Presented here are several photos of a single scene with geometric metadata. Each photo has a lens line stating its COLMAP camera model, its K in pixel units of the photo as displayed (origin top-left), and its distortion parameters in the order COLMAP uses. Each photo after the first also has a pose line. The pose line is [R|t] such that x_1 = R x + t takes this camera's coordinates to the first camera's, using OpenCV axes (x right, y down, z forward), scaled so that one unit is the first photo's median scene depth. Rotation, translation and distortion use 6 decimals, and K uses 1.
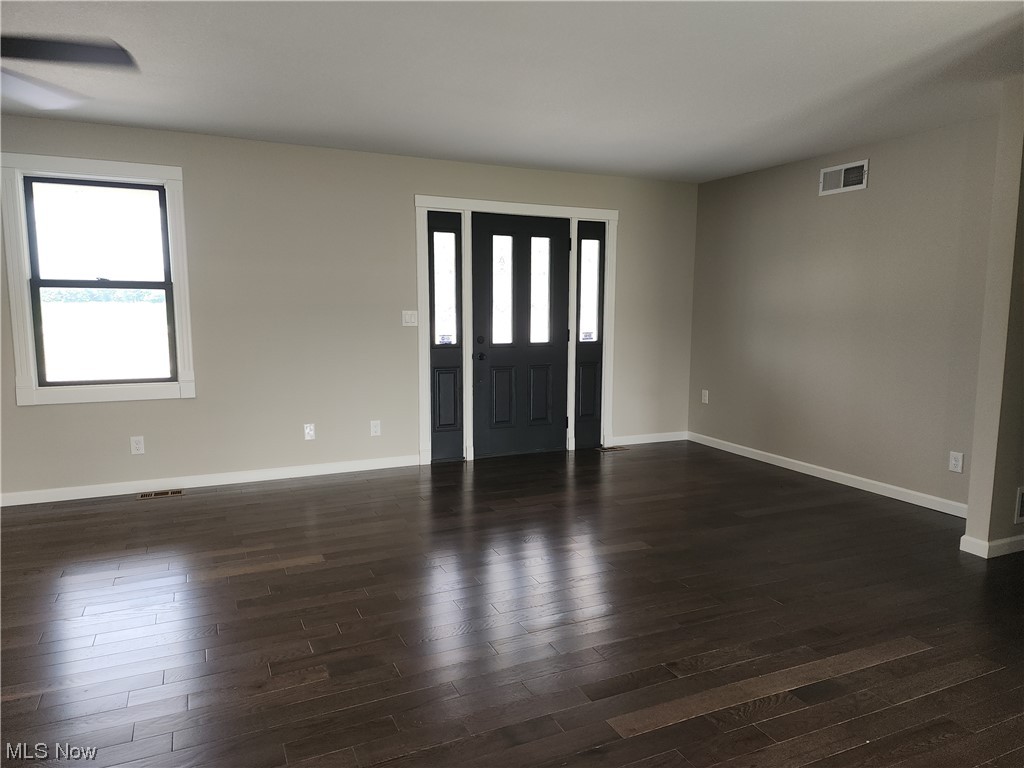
lens RADIAL K [[676.7, 0, 514.6], [0, 676.7, 386.4], [0, 0, 1]] dist [0.060466, -0.049663]
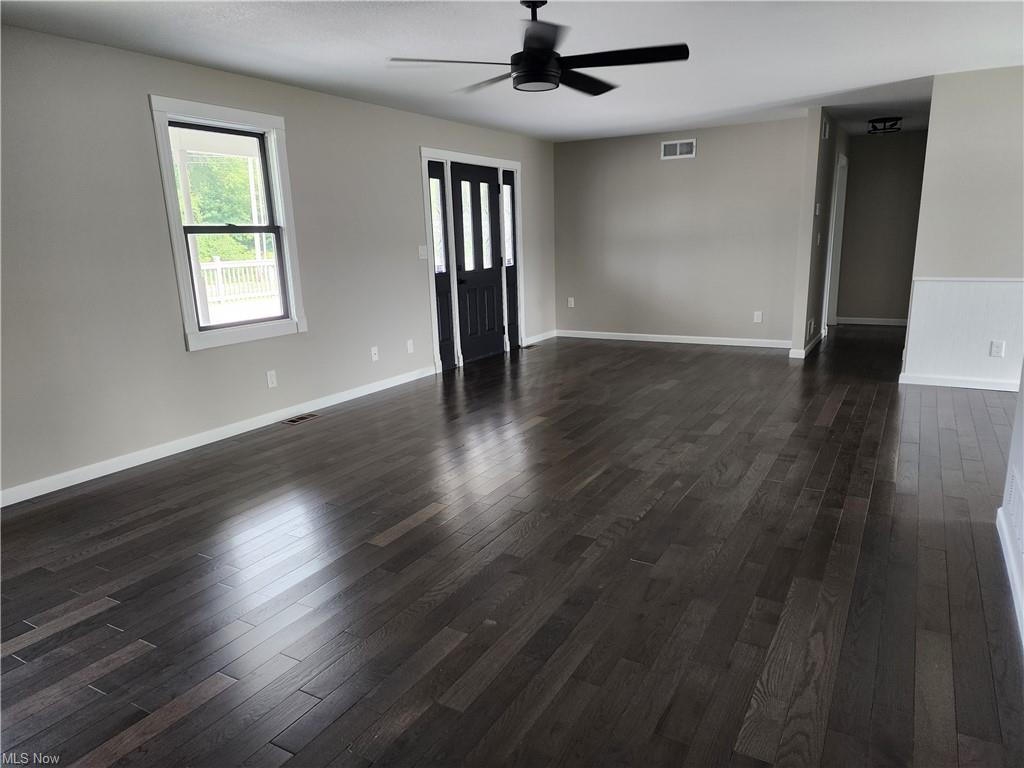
lens RADIAL K [[676.7, 0, 514.6], [0, 676.7, 386.4], [0, 0, 1]] dist [0.060466, -0.049663]
pose [[0.818973, -0.152742, 0.553131, -0.728047], [0.100239, 0.987183, 0.124185, 0.001286], [-0.565010, -0.046259, 0.823787, -0.095718]]
